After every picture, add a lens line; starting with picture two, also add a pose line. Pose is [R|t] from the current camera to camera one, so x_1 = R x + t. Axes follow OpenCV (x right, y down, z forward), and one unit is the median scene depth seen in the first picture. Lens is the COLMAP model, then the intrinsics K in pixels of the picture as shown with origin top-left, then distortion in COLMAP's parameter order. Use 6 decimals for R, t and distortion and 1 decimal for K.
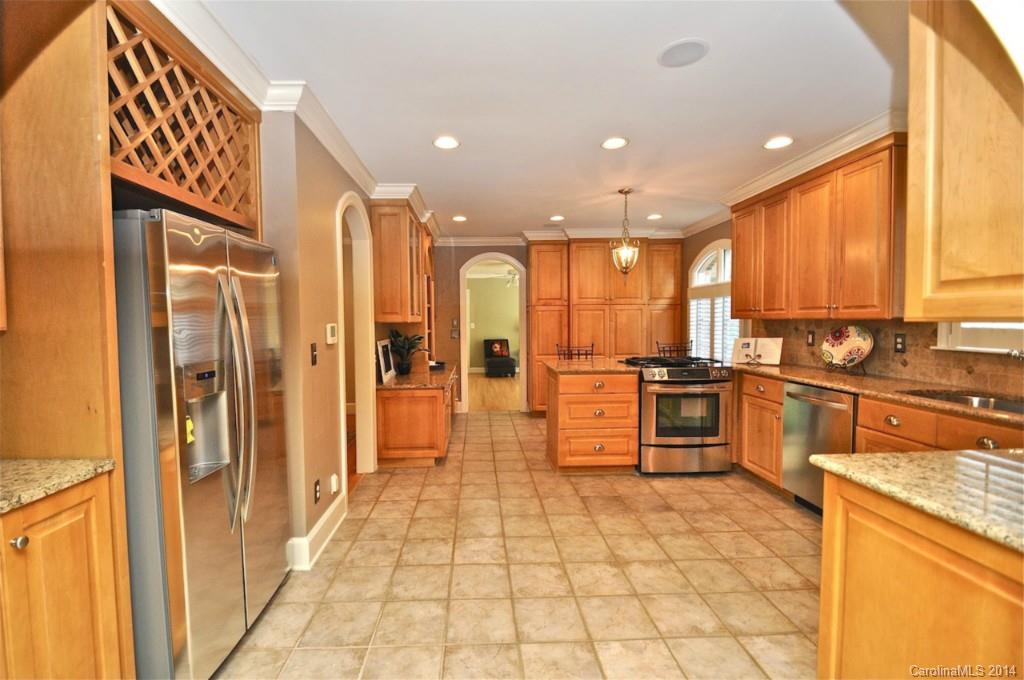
lens RADIAL K [[453.4, 0, 493.3], [0, 453.4, 340.0], [0, 0, 1]] dist [0.015410, -0.016518]
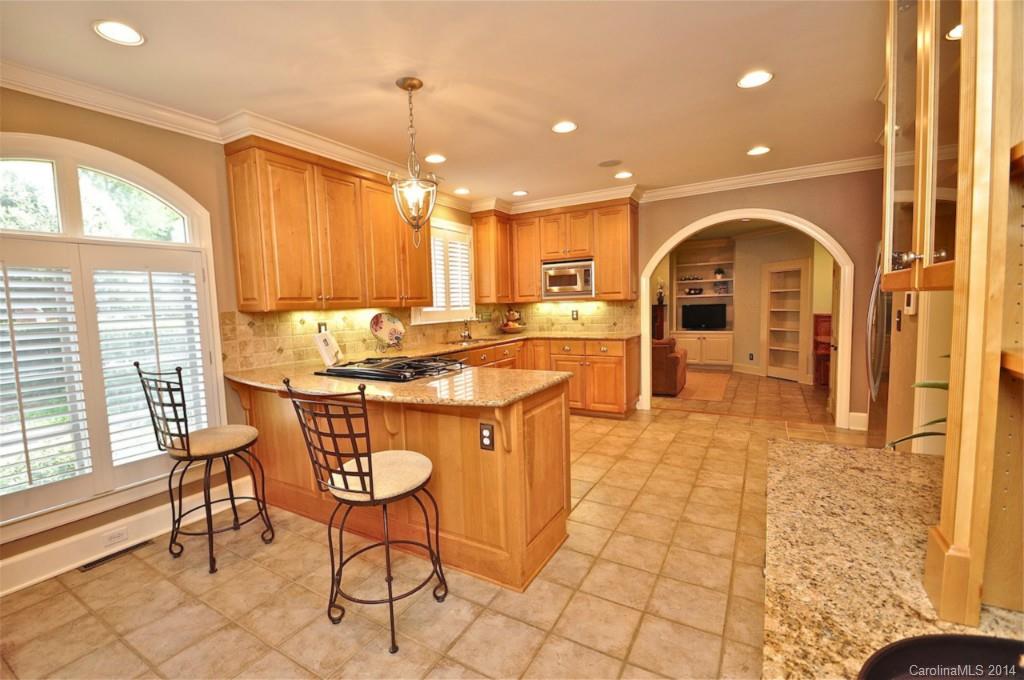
lens RADIAL K [[453.4, 0, 493.3], [0, 453.4, 340.0], [0, 0, 1]] dist [0.015410, -0.016518]
pose [[-0.837126, -0.004268, 0.546994, -0.176143], [0.065219, 0.992058, 0.107552, -0.082267], [-0.543109, 0.125709, -0.830199, 2.157318]]
